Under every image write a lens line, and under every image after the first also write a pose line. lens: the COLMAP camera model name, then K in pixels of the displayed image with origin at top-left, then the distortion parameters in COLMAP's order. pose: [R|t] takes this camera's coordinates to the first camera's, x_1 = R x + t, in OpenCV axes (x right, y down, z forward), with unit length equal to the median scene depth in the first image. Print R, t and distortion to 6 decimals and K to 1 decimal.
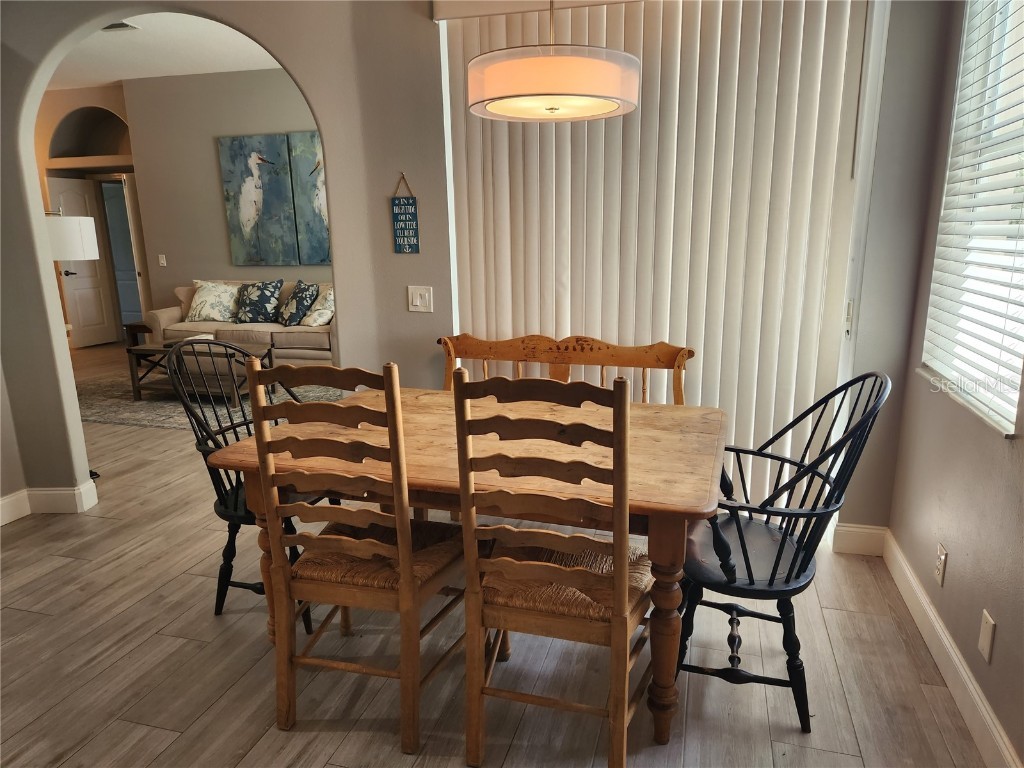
lens RADIAL K [[683.0, 0, 513.6], [0, 683.0, 383.7], [0, 0, 1]] dist [0.070189, -0.061056]
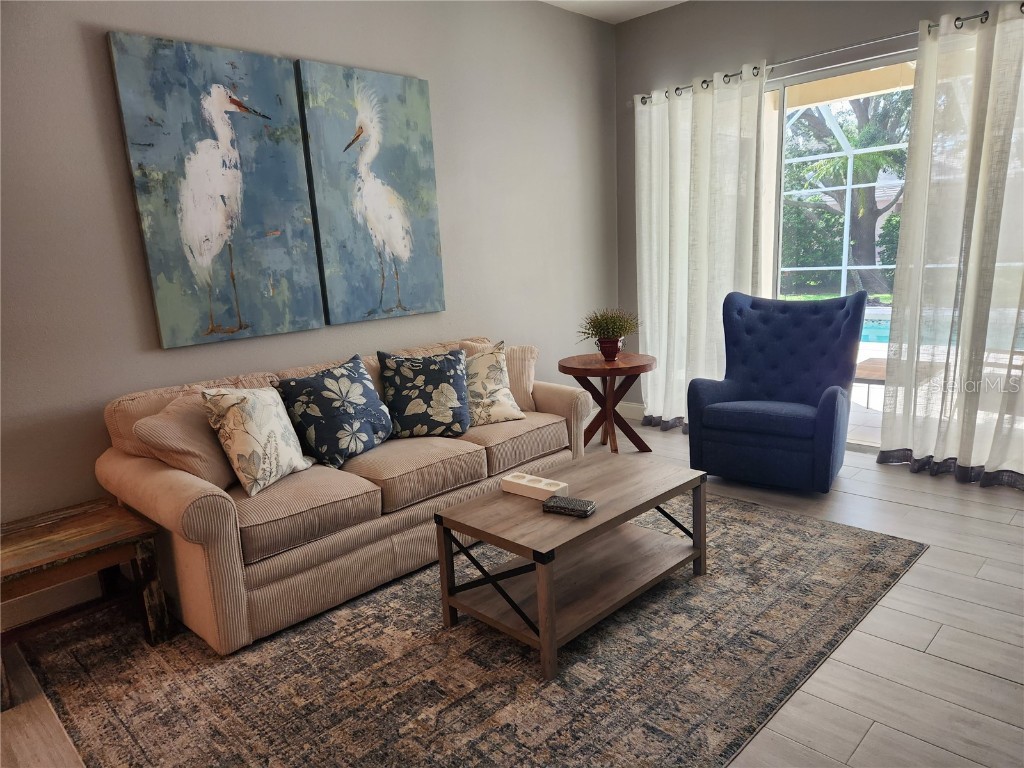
lens RADIAL K [[683.0, 0, 512.1], [0, 683.0, 390.6], [0, 0, 1]] dist [0.070189, -0.061056]
pose [[0.470621, -0.188837, 0.861891, -0.696881], [0.238771, 0.967639, 0.081628, -0.137416], [-0.849414, 0.167379, 0.500480, 0.649231]]
